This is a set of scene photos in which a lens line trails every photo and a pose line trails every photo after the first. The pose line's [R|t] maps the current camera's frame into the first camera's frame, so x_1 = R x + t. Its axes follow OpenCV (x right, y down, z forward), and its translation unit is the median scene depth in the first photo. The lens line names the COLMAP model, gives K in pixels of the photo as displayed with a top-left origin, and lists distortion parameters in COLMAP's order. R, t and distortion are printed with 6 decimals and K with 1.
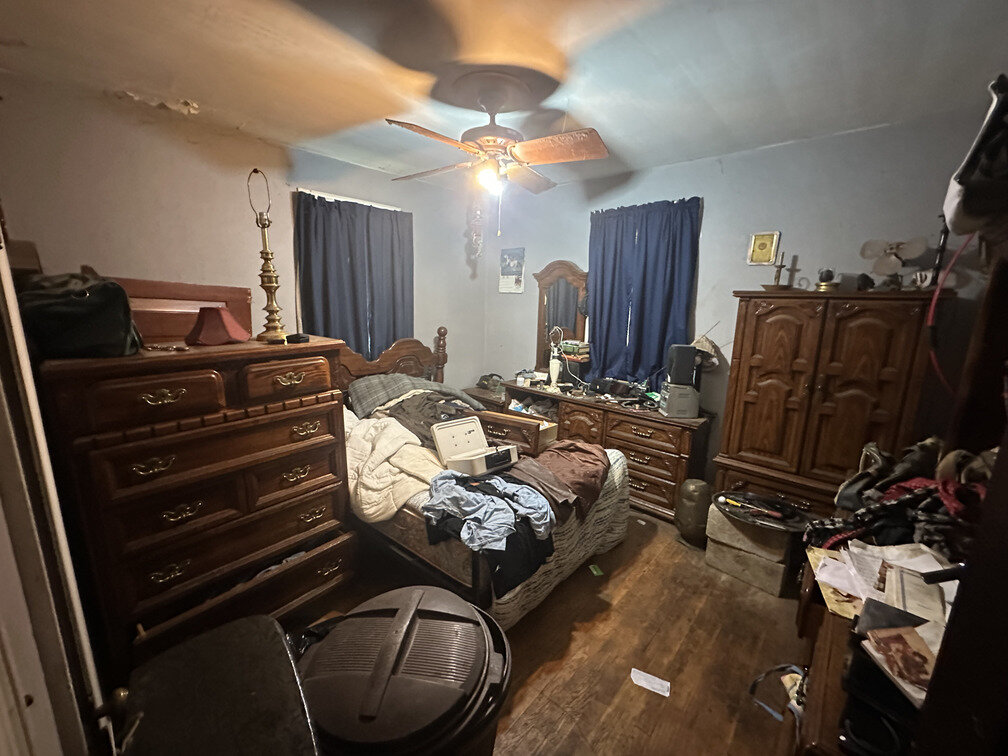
lens RADIAL K [[408.7, 0, 506.1], [0, 408.7, 378.4], [0, 0, 1]] dist [-0.000678, -0.000009]
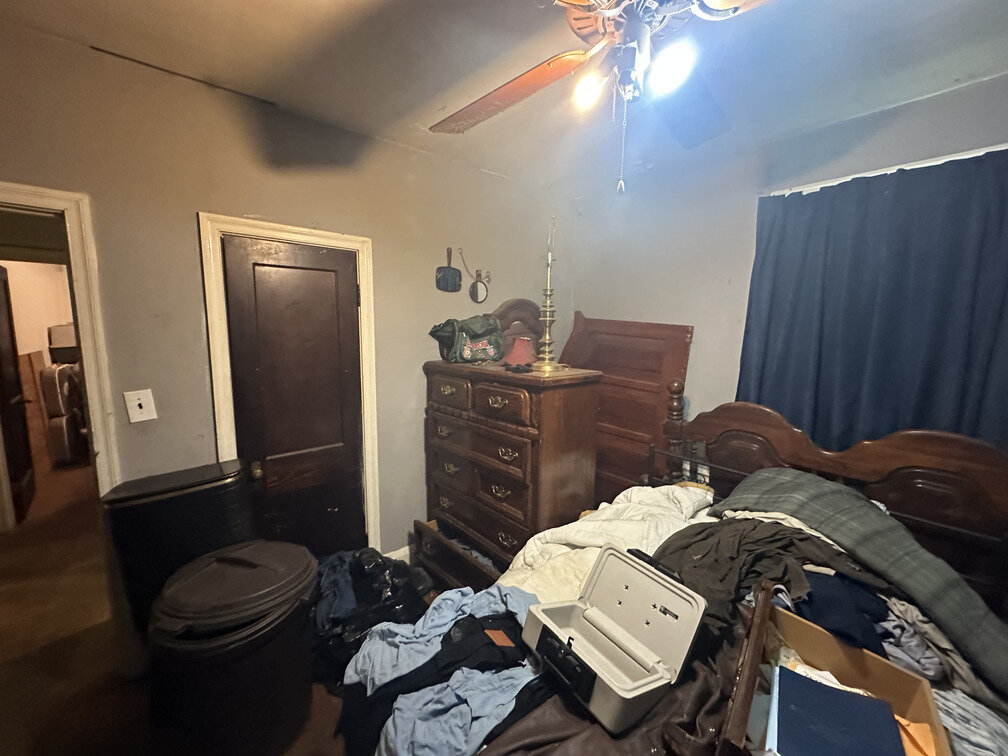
lens RADIAL K [[408.7, 0, 505.4], [0, 408.7, 378.6], [0, 0, 1]] dist [-0.000678, -0.000009]
pose [[-0.162608, 0.107587, -0.980808, 0.382464], [-0.222644, 0.964399, 0.142700, -0.157748], [0.961243, 0.241575, -0.132865, 0.817923]]
